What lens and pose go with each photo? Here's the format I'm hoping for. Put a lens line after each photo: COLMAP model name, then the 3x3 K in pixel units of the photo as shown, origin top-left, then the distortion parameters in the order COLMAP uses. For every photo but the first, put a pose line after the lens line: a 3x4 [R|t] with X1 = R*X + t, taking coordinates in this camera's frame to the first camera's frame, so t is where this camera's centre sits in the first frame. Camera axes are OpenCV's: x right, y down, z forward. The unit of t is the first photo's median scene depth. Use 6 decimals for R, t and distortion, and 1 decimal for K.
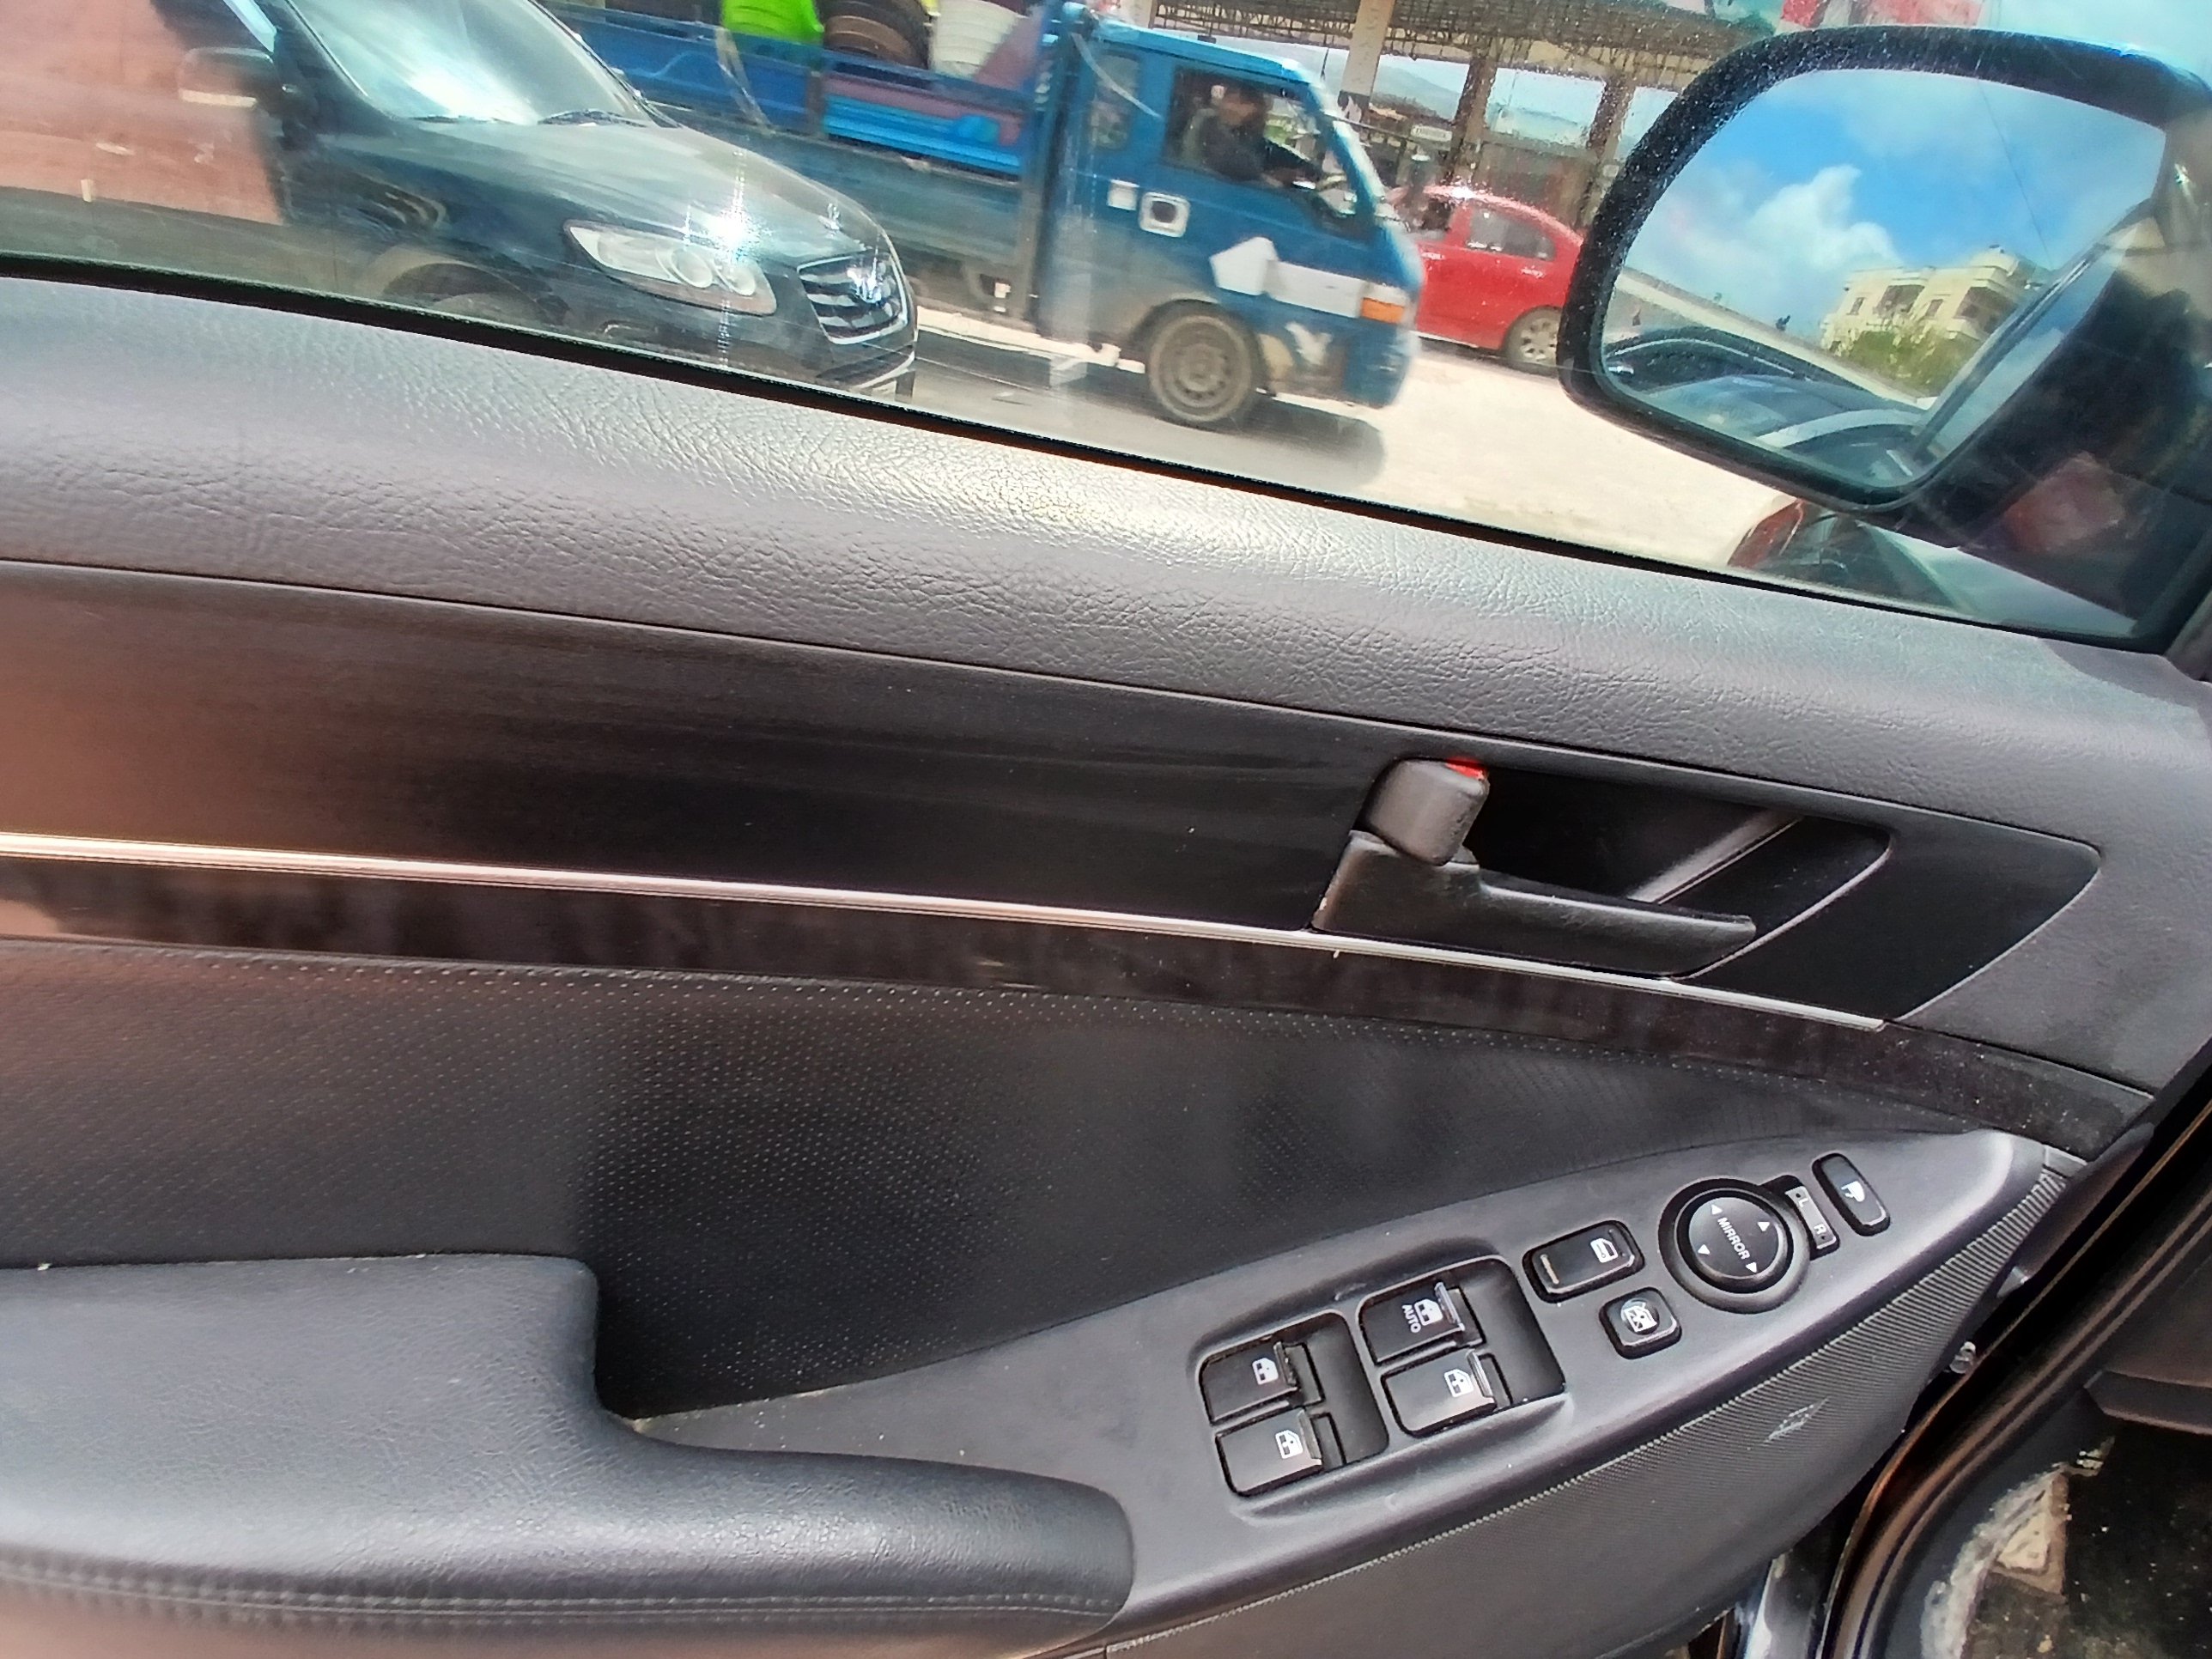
lens RADIAL K [[1084.8, 0, 1116.8], [0, 1084.8, 830.5], [0, 0, 1]] dist [-0.034281, -0.021865]
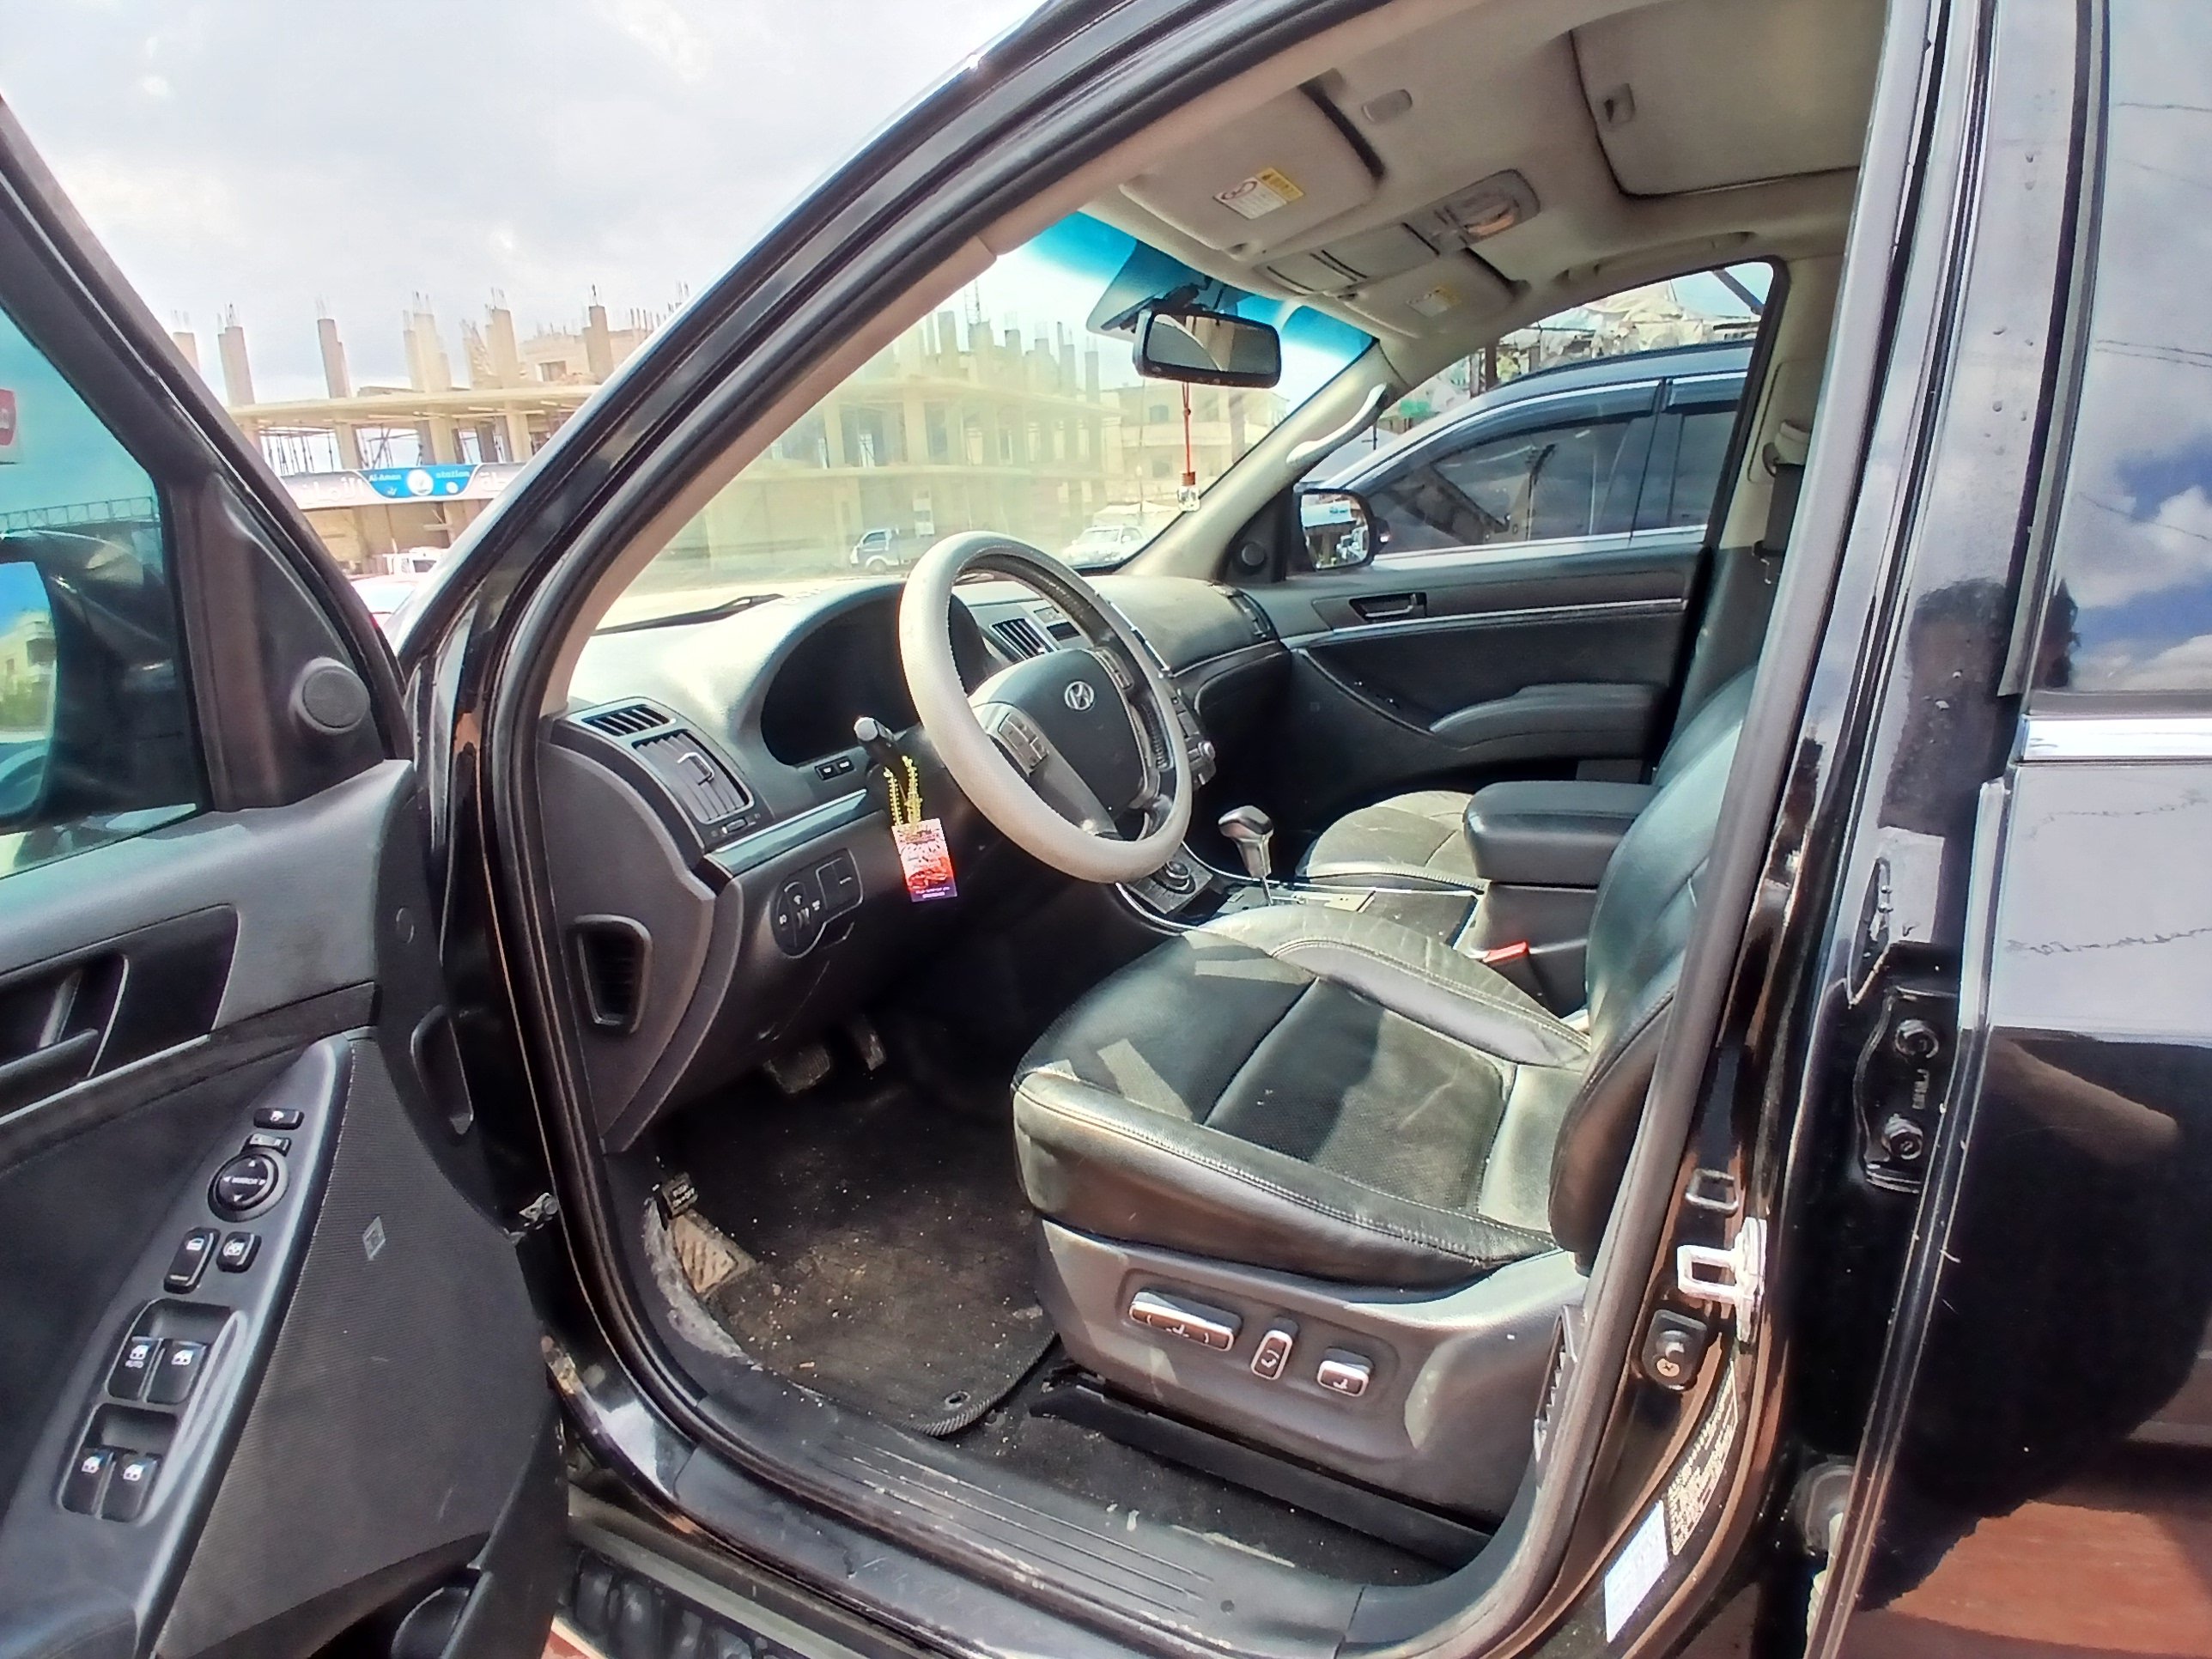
lens RADIAL K [[1084.8, 0, 1116.8], [0, 1084.8, 830.5], [0, 0, 1]] dist [-0.034281, -0.021865]
pose [[0.158533, -0.415076, 0.895868, -0.472622], [0.576548, 0.775499, 0.257280, 0.308818], [-0.801536, 0.475724, 0.362253, -1.018957]]
